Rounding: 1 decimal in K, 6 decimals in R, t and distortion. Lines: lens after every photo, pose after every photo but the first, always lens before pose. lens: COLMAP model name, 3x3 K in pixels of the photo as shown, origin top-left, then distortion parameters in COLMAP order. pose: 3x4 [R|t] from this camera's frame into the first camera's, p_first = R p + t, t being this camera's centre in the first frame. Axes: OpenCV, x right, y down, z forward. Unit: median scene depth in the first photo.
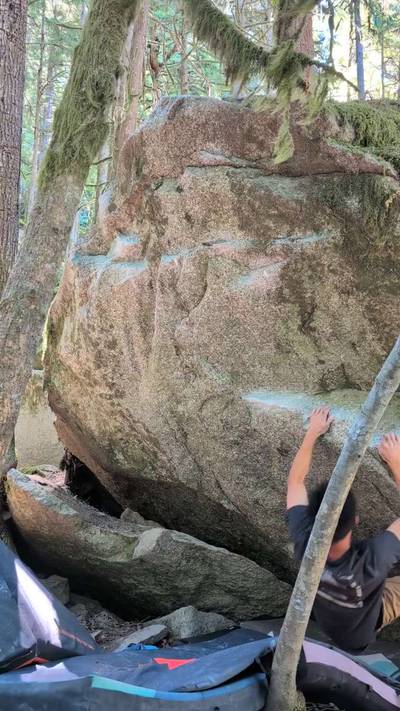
lens RADIAL K [[637.3, 0, 194.1], [0, 637.3, 350.8], [0, 0, 1]] dist [0.062139, -0.009304]
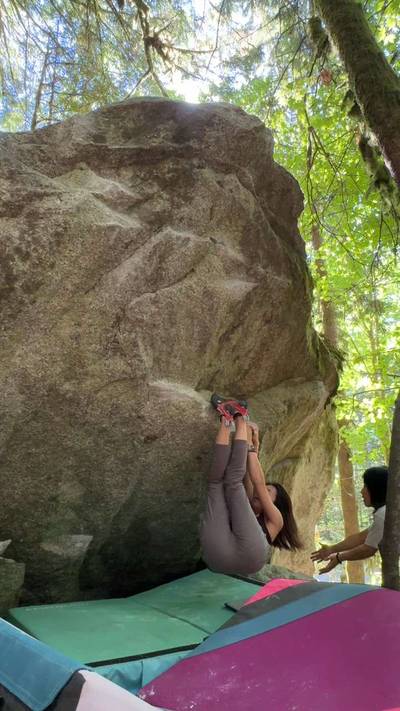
lens RADIAL K [[437.7, 0, 200.0], [0, 437.7, 355.5], [0, 0, 1]] dist [-0.001998, 0.000050]
pose [[0.257674, 0.230787, 0.938265, -0.620969], [-0.092733, 0.972480, -0.213735, 0.183262], [-0.961772, -0.031934, 0.271985, 0.762056]]
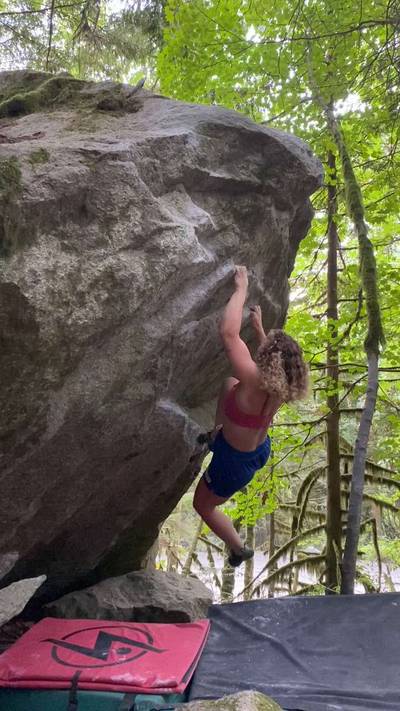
lens RADIAL K [[615.0, 0, 200.0], [0, 615.0, 355.5], [0, 0, 1]] dist [0.139799, -0.392480]
pose [[-0.238453, 0.085478, 0.967385, -0.916647], [-0.171032, 0.976854, -0.128473, 0.116332], [-0.955975, -0.196088, -0.218314, 1.216800]]
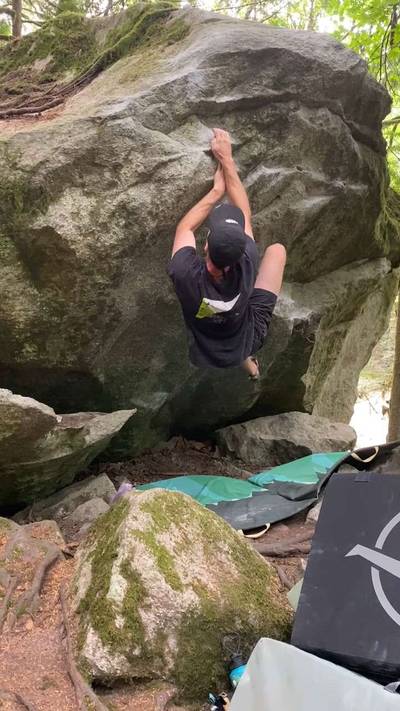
lens RADIAL K [[615.0, 0, 200.0], [0, 615.0, 355.5], [0, 0, 1]] dist [0.139799, -0.392480]
pose [[0.277652, -0.157419, 0.947696, -1.150823], [-0.128875, 0.971463, 0.199124, -0.030642], [-0.951998, -0.177422, 0.249442, 0.774324]]
